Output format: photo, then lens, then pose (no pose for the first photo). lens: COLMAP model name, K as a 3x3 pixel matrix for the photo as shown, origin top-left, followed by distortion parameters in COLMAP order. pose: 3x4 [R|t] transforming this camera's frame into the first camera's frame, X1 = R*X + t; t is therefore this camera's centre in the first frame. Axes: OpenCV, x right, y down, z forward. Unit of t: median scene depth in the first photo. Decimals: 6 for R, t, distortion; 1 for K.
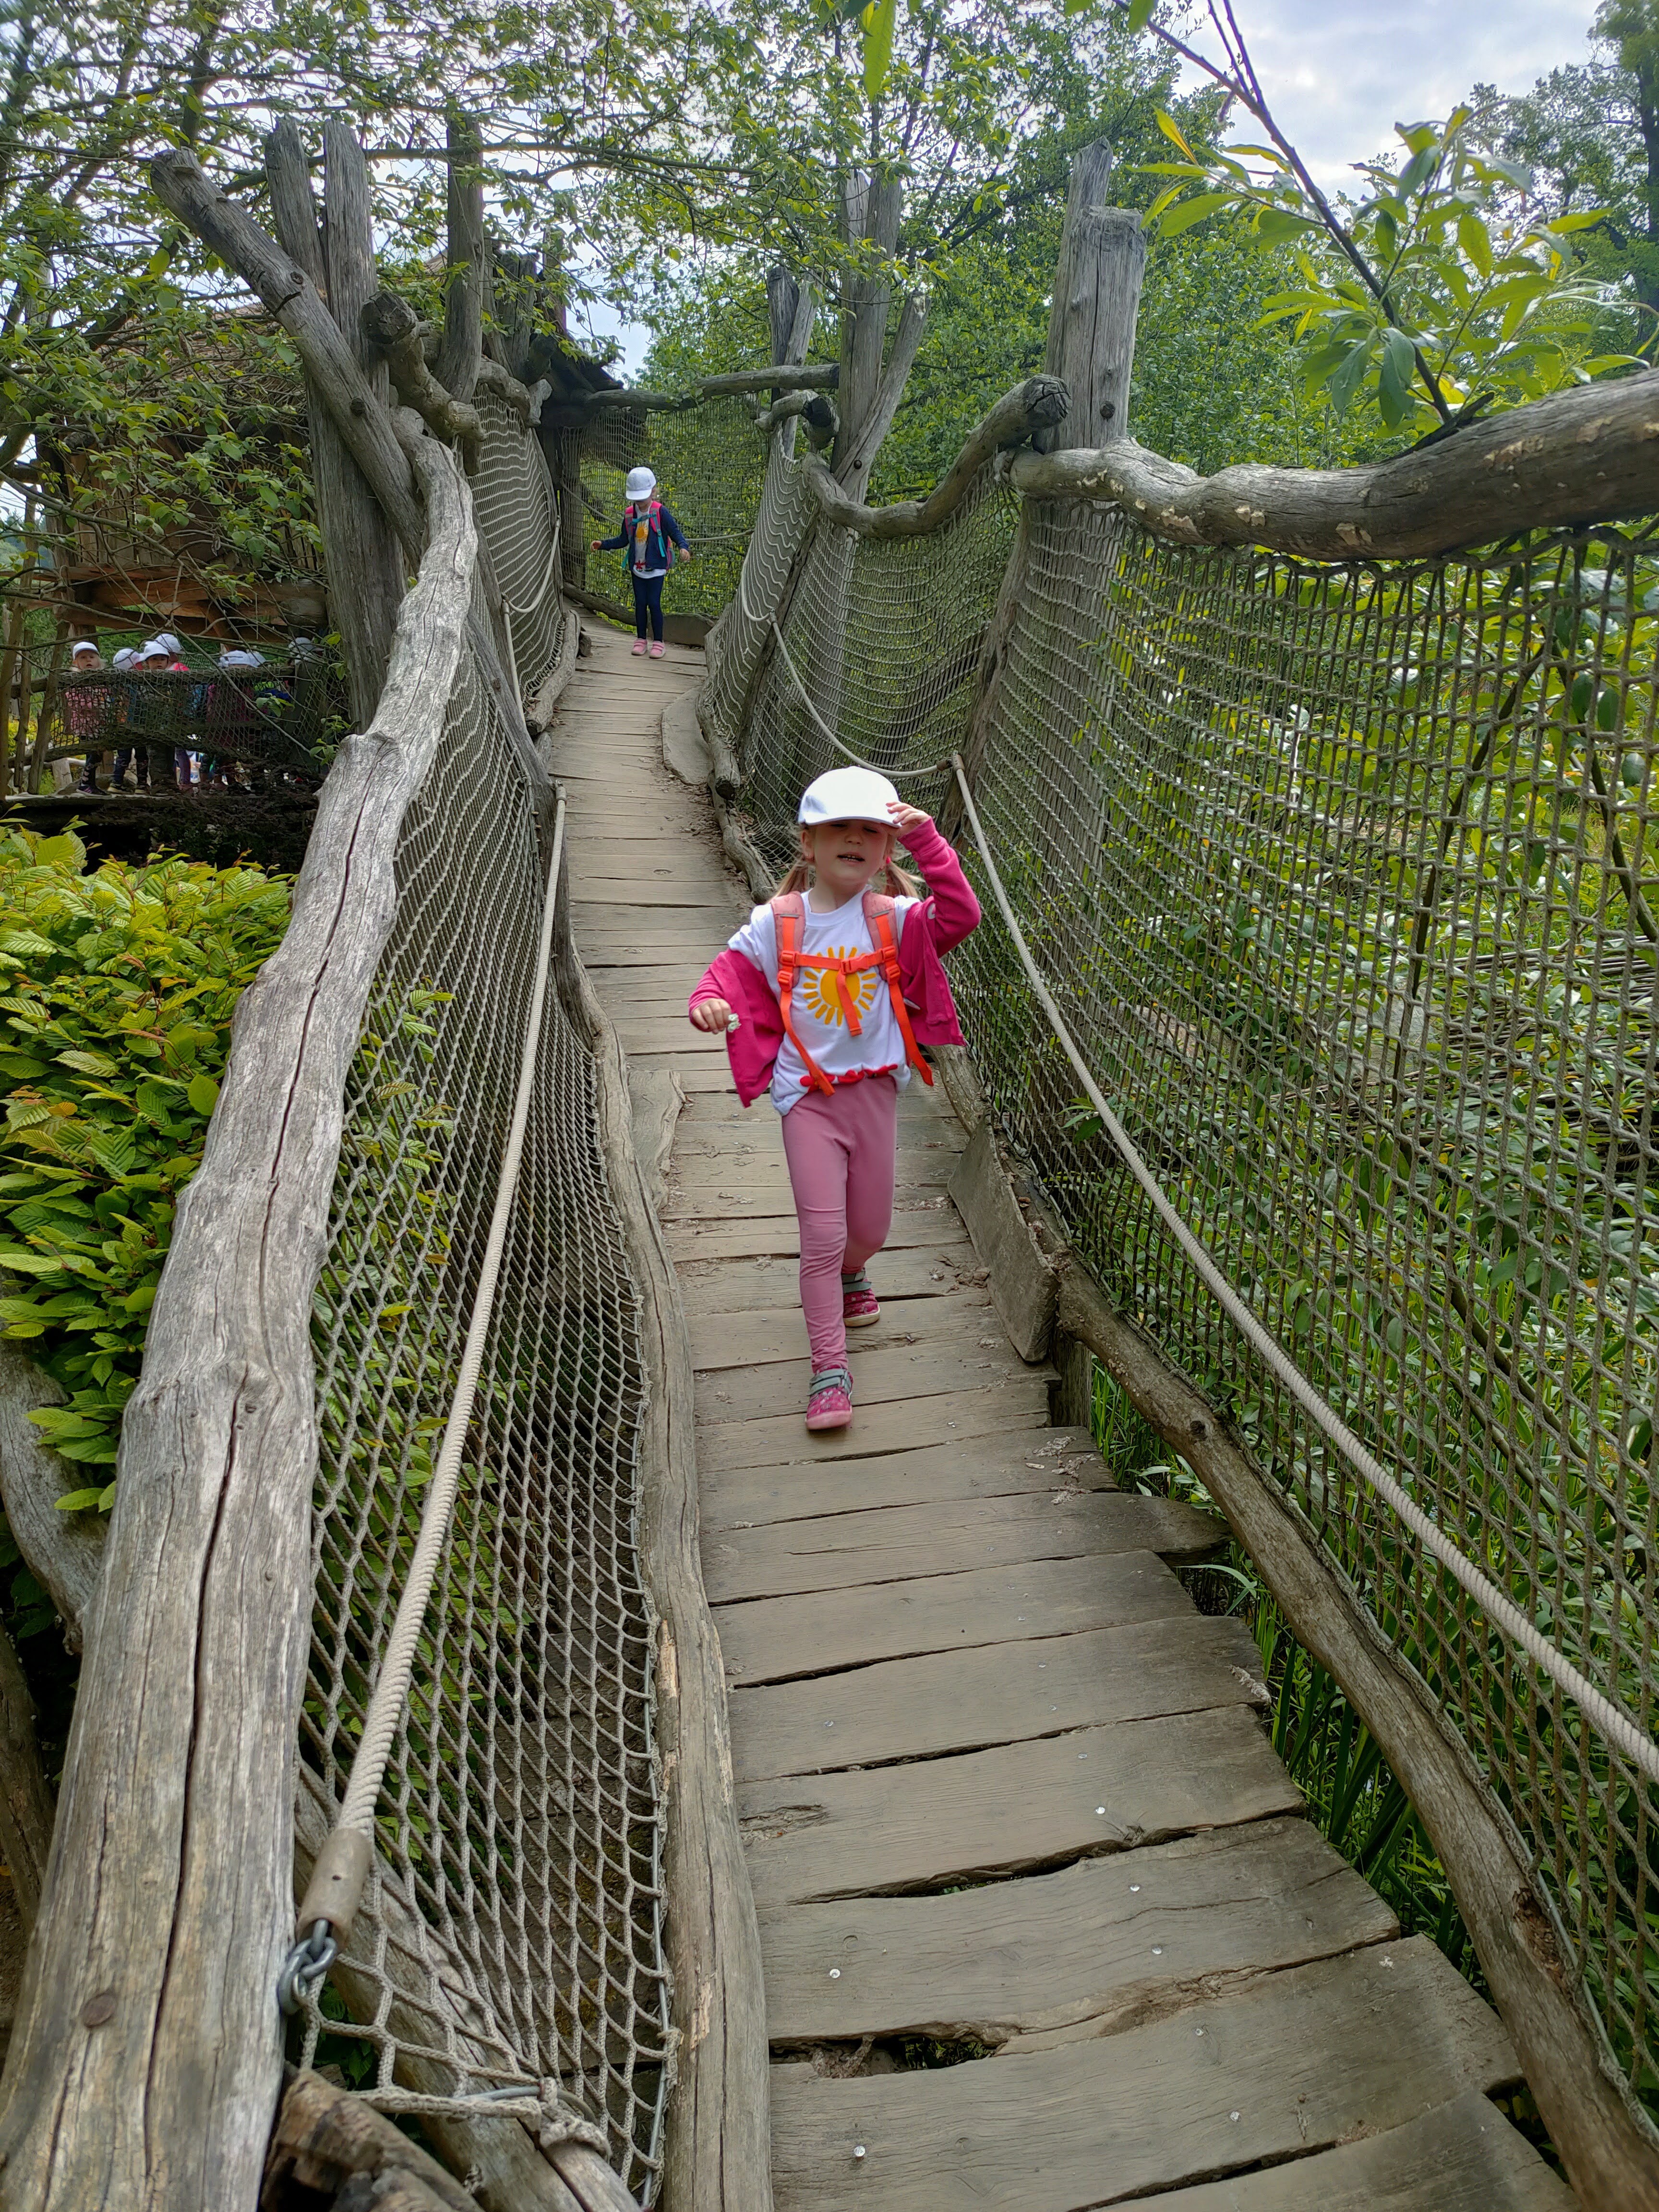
lens RADIAL K [[1453.1, 0, 820.3], [0, 1453.1, 1112.8], [0, 0, 1]] dist [0.040633, -0.018115]
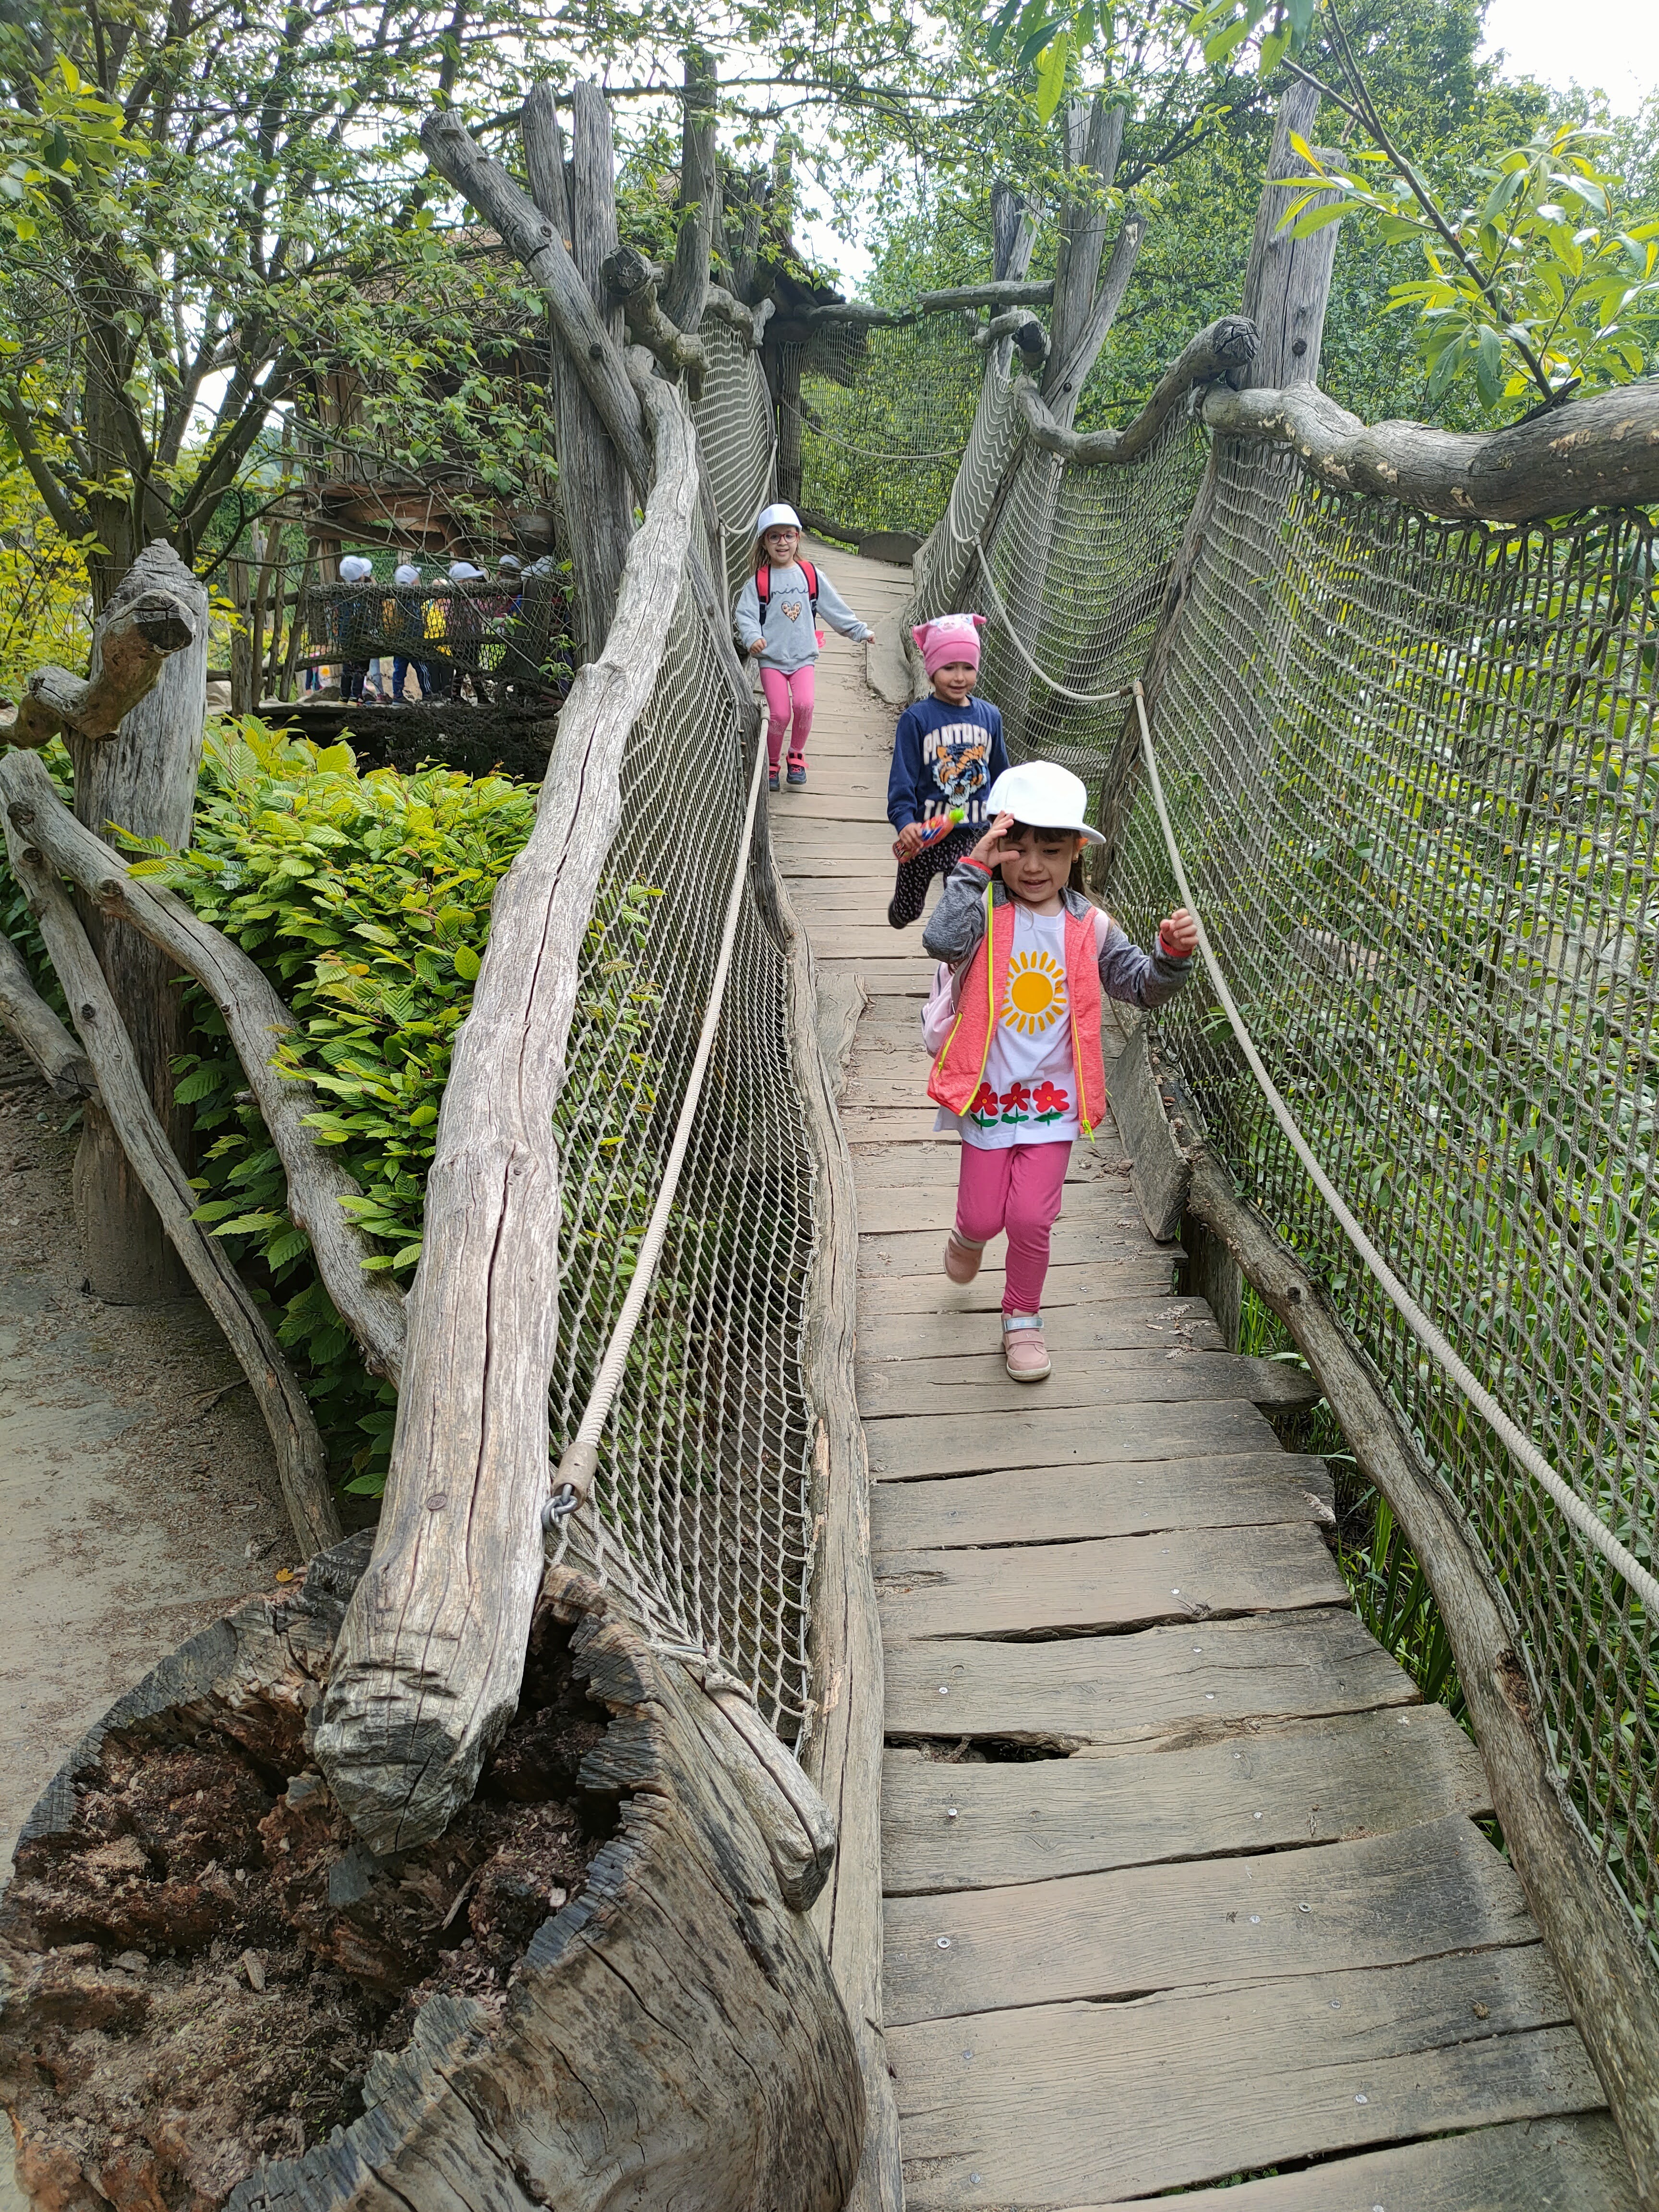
lens RADIAL K [[1453.1, 0, 867.1], [0, 1453.1, 1102.8], [0, 0, 1]] dist [0.040633, -0.018115]
pose [[0.993943, 0.044932, -0.100289, 0.036765], [-0.040043, 0.997934, 0.050237, 0.025102], [0.102339, -0.045917, 0.993689, -0.161811]]
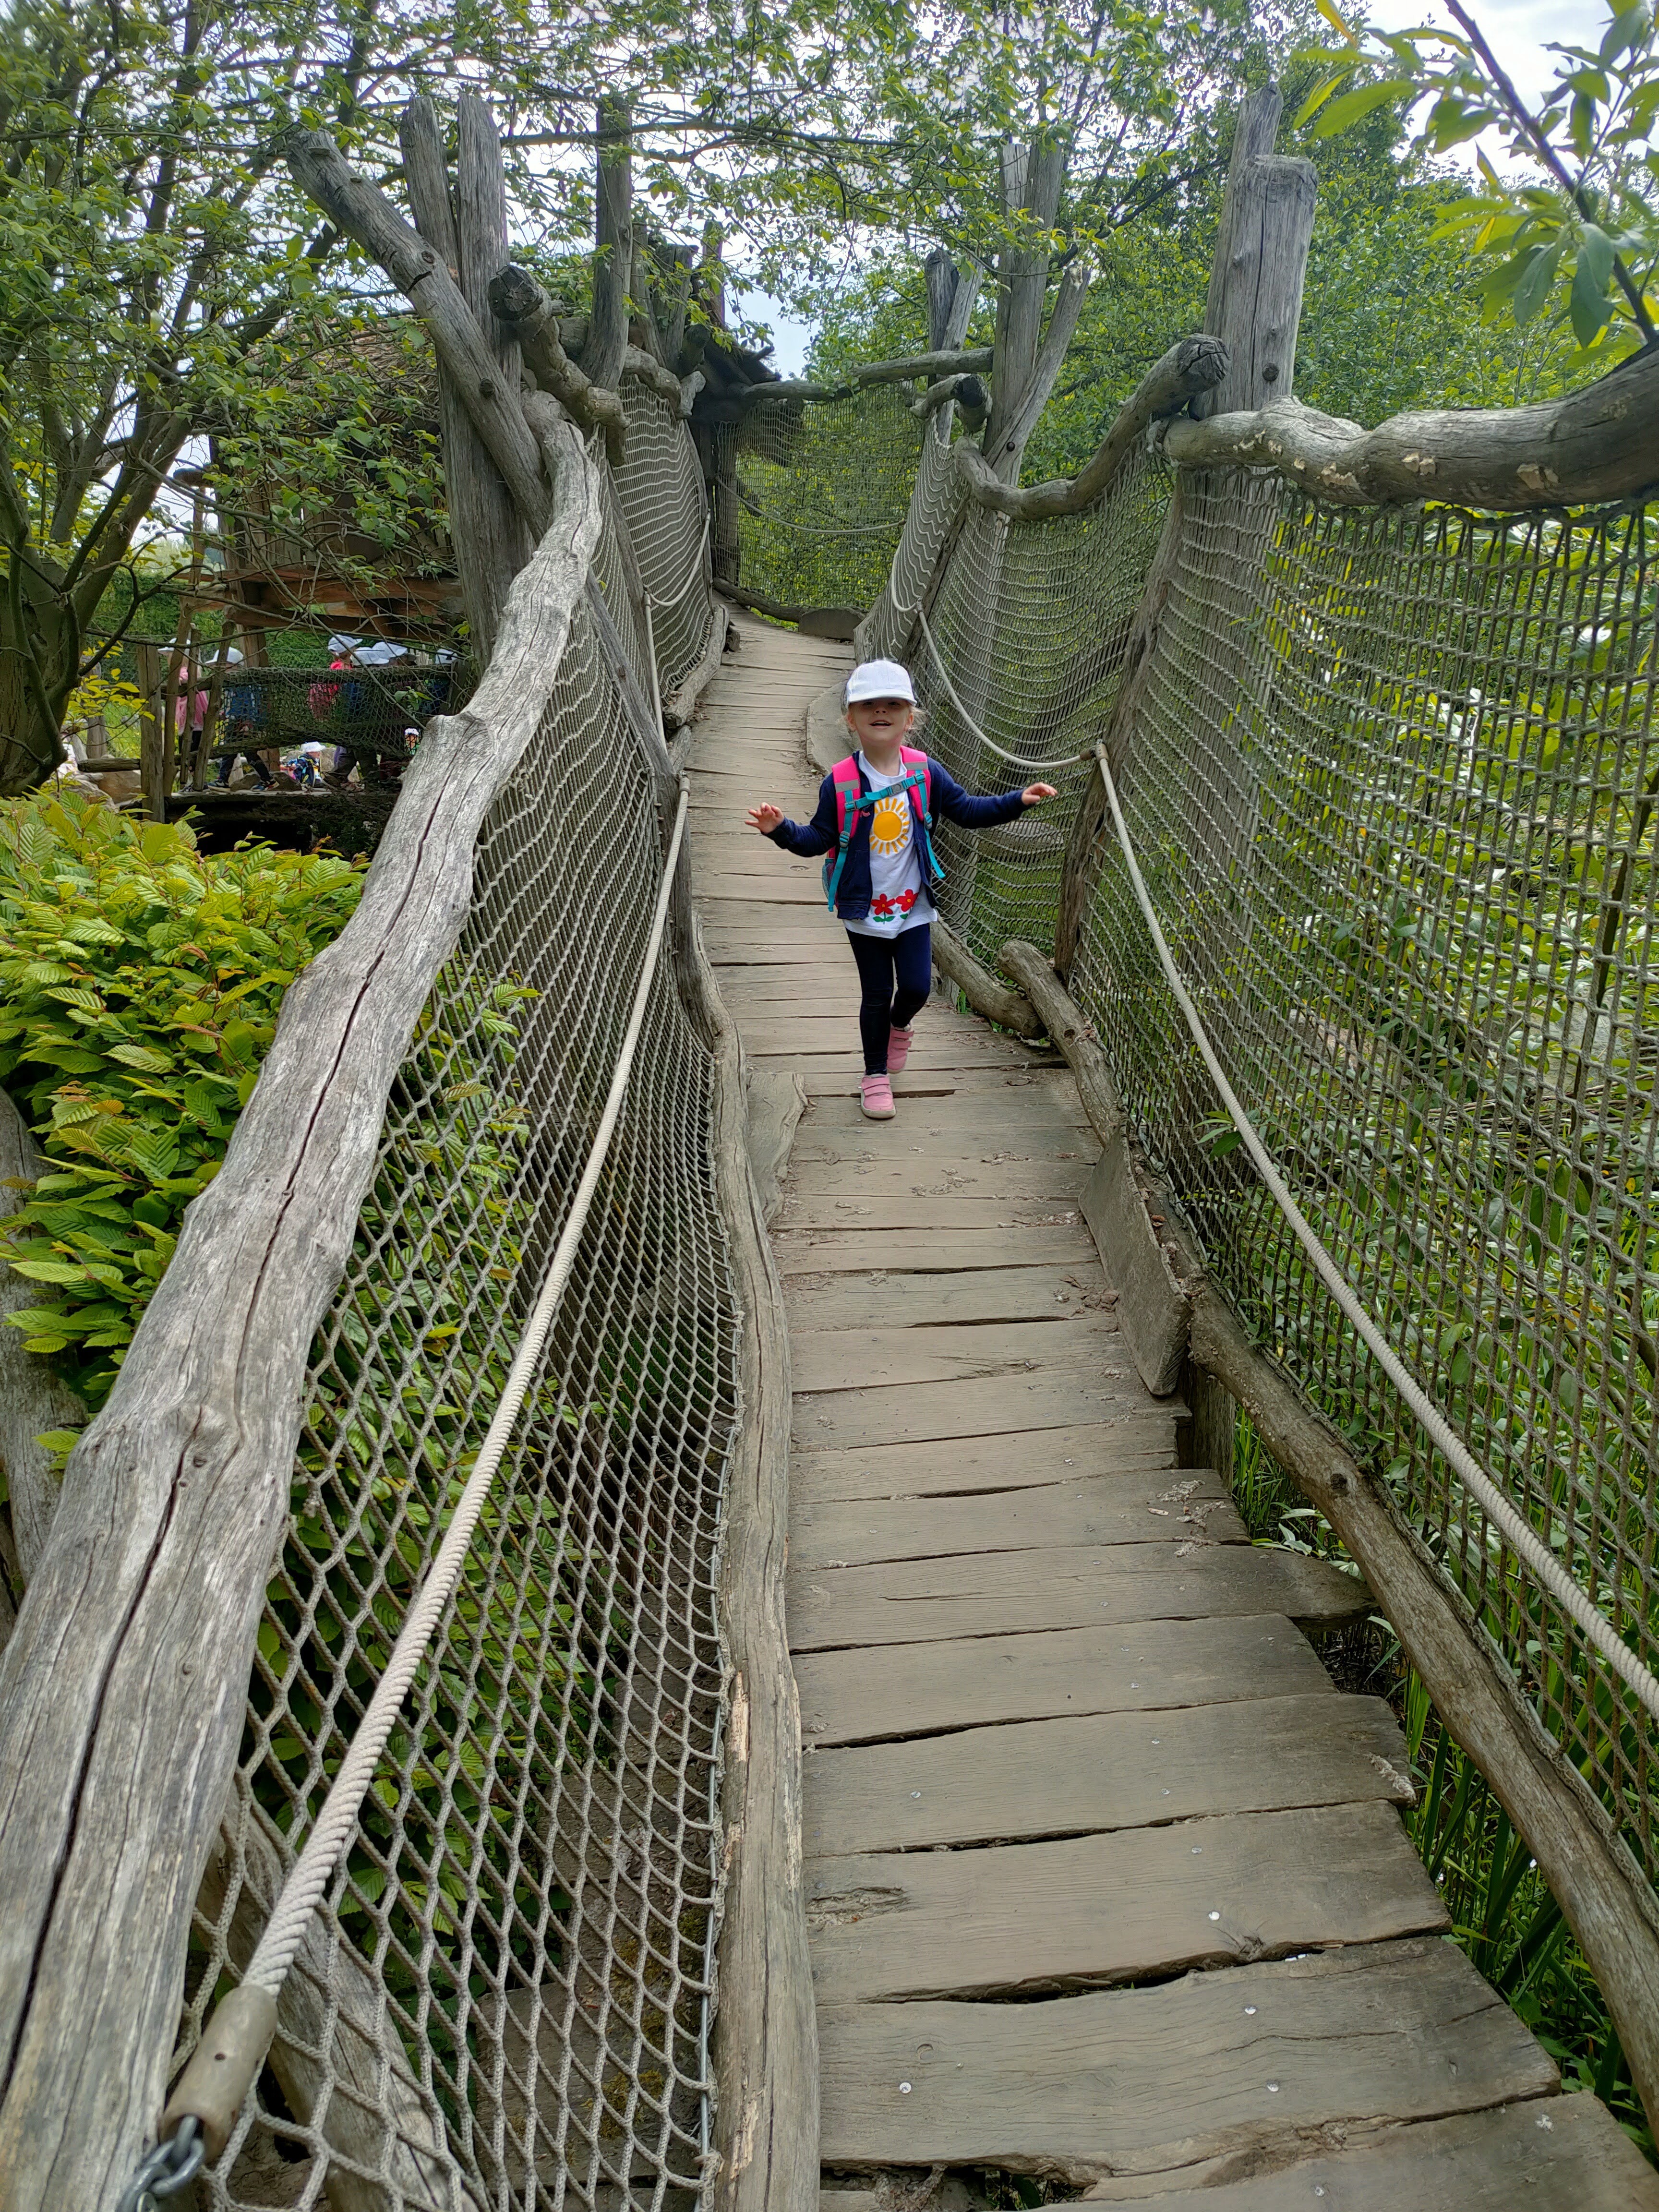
lens RADIAL K [[1453.1, 0, 853.5], [0, 1453.1, 1119.3], [0, 0, 1]] dist [0.040633, -0.018115]
pose [[0.996375, 0.018476, -0.083035, 0.032715], [-0.018161, 0.999825, 0.004550, -0.006223], [0.083104, -0.003025, 0.996536, 0.080806]]
